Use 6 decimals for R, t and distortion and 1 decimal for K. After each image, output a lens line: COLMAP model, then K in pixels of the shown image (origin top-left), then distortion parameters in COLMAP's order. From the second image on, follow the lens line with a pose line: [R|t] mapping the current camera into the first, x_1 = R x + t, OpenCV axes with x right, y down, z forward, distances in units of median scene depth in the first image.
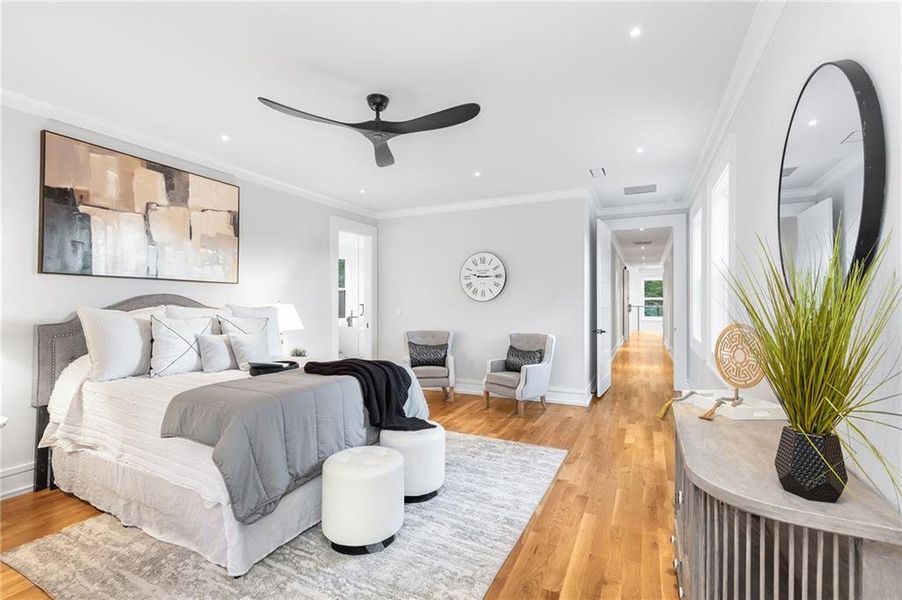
lens RADIAL K [[401.4, 0, 450.9], [0, 401.4, 297.0], [0, 0, 1]] dist [0.004709, 0.000144]
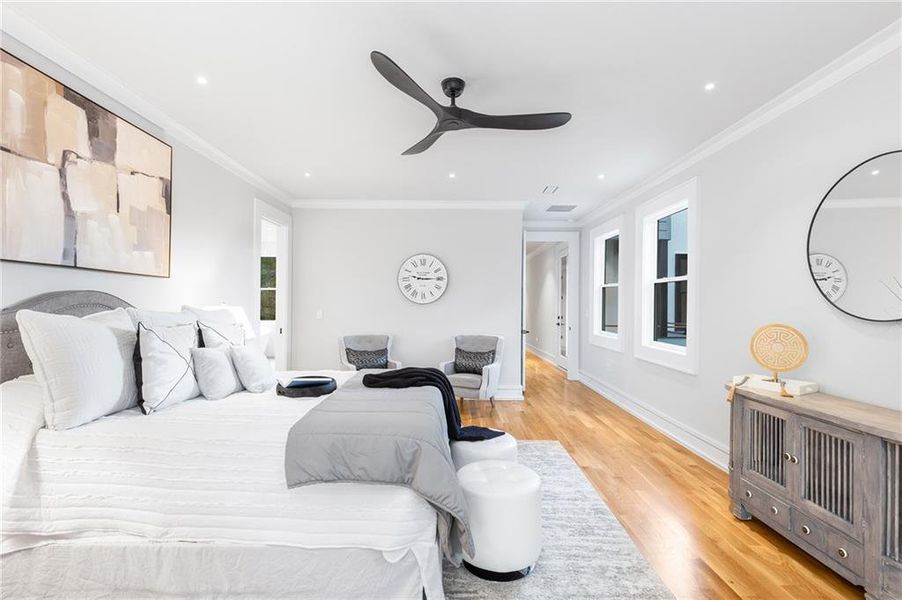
lens RADIAL K [[400.1, 0, 449.5], [0, 400.1, 301.8], [0, 0, 1]] dist [0.001441, 0.000131]
pose [[0.905433, 0.010153, 0.424367, -0.419938], [-0.013358, 0.999900, 0.004578, 0.000648], [-0.424278, -0.009813, 0.905479, 0.128941]]
